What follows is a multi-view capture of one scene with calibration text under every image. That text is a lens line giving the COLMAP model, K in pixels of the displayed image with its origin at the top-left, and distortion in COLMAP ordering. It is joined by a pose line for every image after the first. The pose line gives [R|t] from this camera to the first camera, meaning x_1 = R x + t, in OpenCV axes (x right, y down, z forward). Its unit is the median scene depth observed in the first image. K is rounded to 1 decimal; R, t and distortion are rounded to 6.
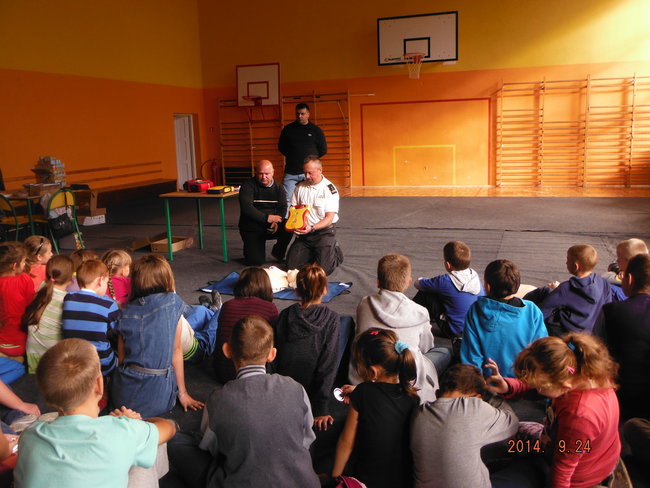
lens RADIAL K [[594.9, 0, 325.6], [0, 594.9, 244.4], [0, 0, 1]] dist [-0.053288, 0.000000]
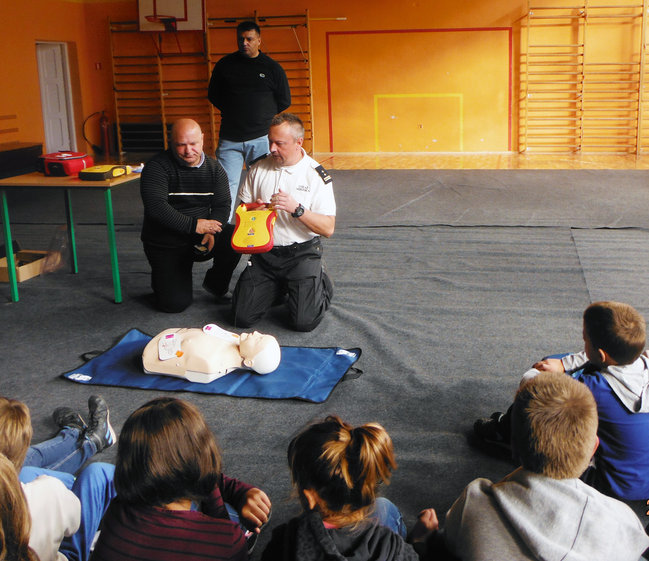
lens RADIAL K [[626.9, 0, 347.6], [0, 626.9, 201.2], [0, 0, 1]] dist [-0.052829, 0.000000]
pose [[0.985913, -0.016124, 0.166477, -0.041339], [0.015084, 0.999858, 0.007508, -0.051101], [-0.166575, -0.004891, 0.986017, 0.307719]]
